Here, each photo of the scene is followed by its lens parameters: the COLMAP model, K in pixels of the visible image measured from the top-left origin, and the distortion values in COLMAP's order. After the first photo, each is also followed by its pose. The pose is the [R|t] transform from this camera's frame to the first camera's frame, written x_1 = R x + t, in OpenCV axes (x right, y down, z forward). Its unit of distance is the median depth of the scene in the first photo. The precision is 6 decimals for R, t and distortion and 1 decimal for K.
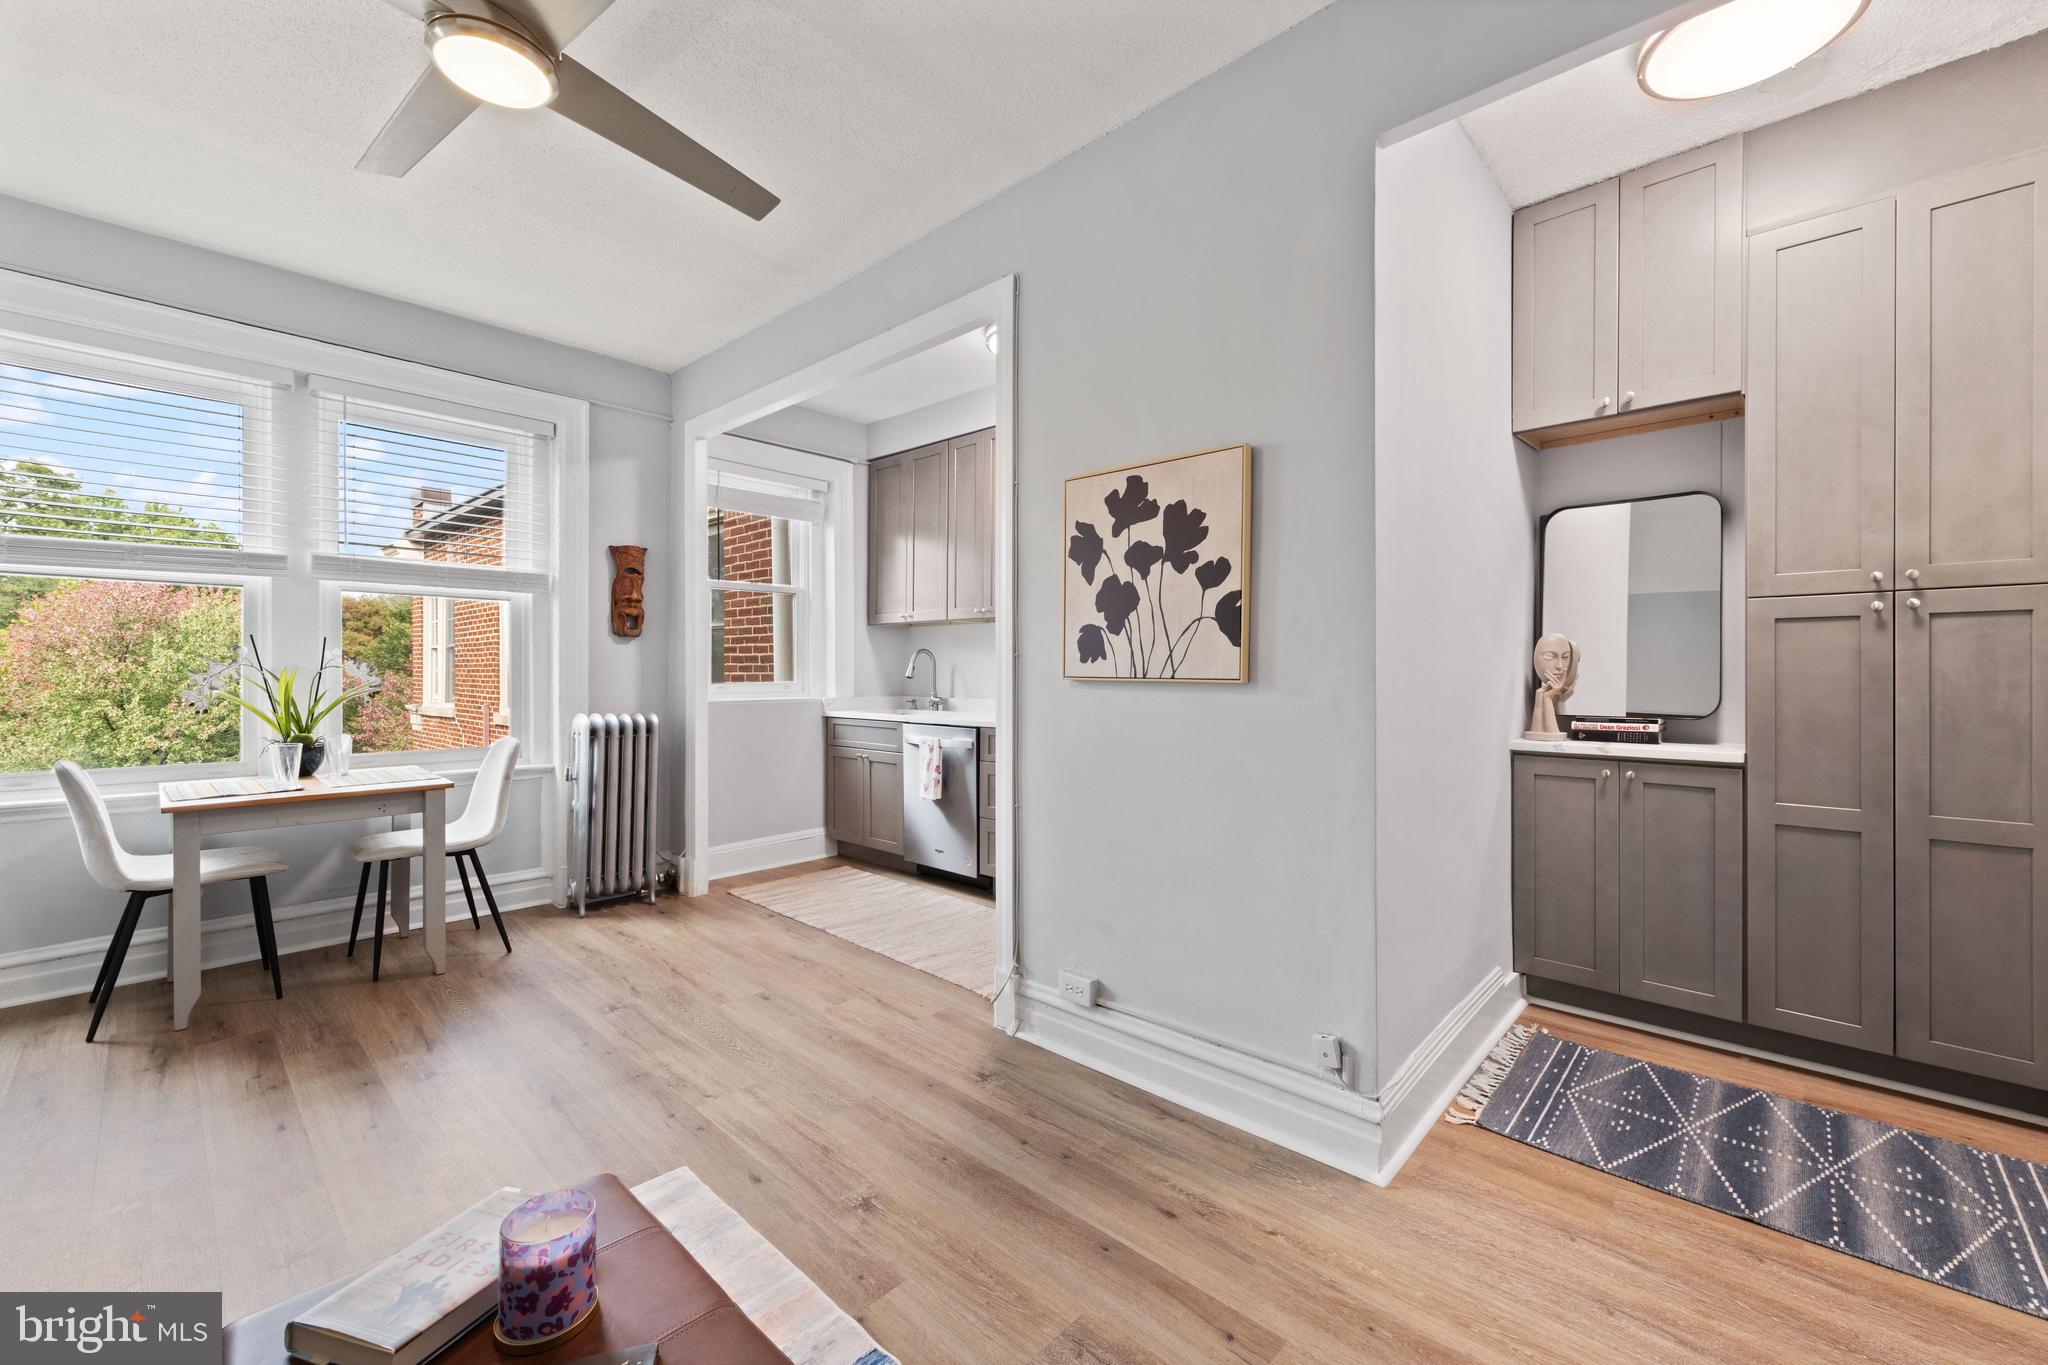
lens RADIAL K [[823.0, 0, 1039.2], [0, 823.0, 674.3], [0, 0, 1]] dist [0.002078, -0.000019]
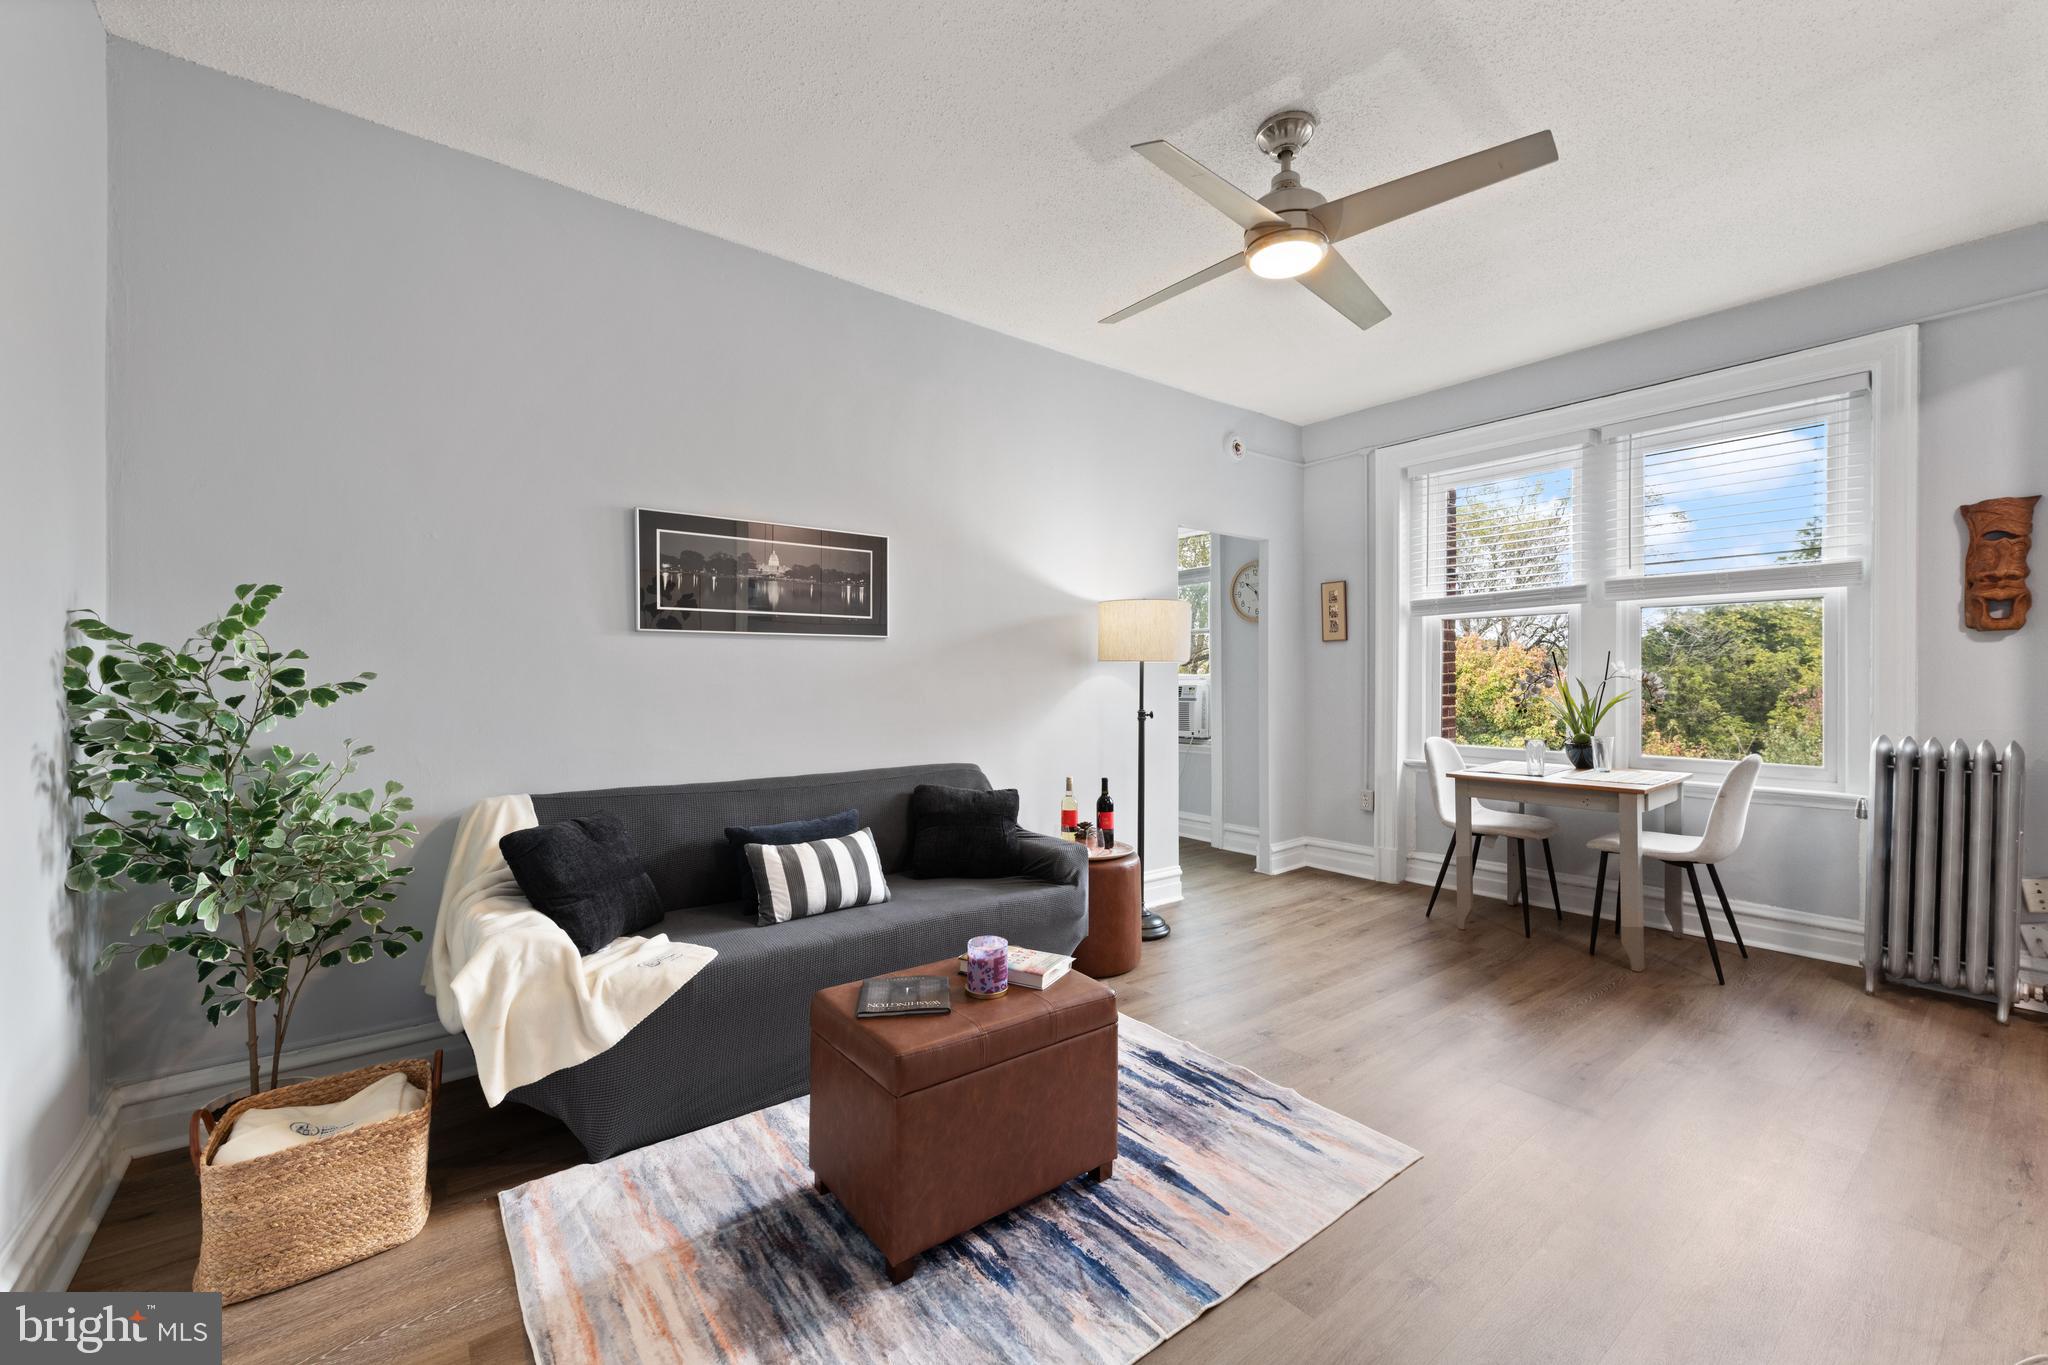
lens RADIAL K [[813.9, 0, 1034.4], [0, 813.9, 681.8], [0, 0, 1]] dist [-0.000732, -0.000070]
pose [[-0.158253, 0.000922, -0.987398, 0.508383], [-0.001307, 0.999998, 0.001143, -0.003464], [0.987398, 0.001472, -0.158252, 0.511402]]
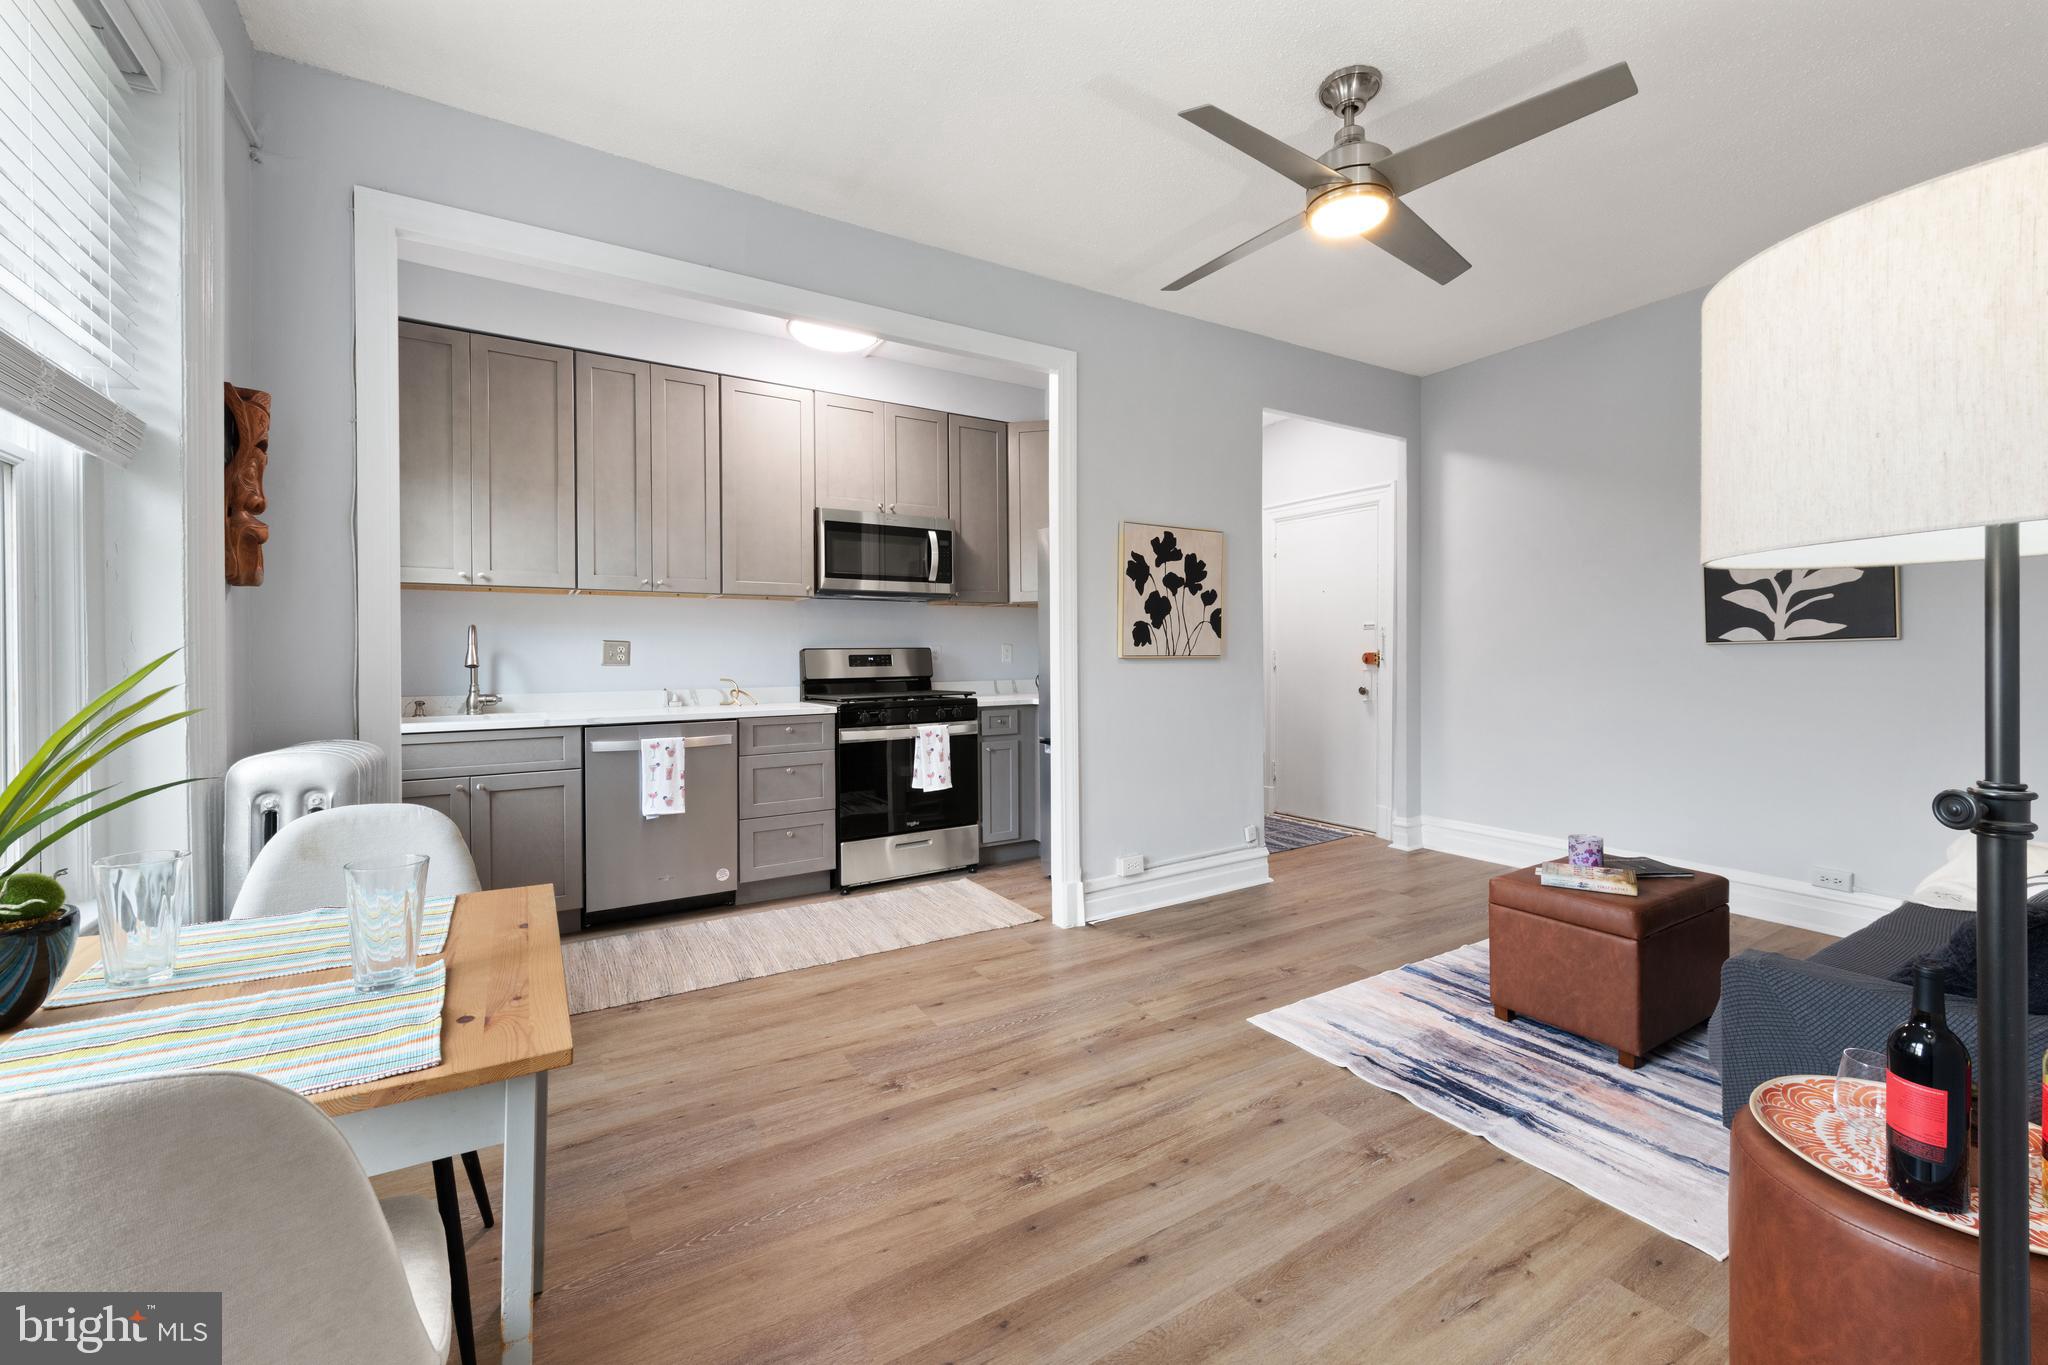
lens RADIAL K [[822.5, 0, 1039.4], [0, 822.5, 662.0], [0, 0, 1]] dist [0.000963, -0.000053]
pose [[0.267283, -0.013201, 0.963528, -1.368659], [0.012762, 0.999867, 0.010158, -0.002626], [-0.963534, 0.009581, 0.267416, 0.729707]]
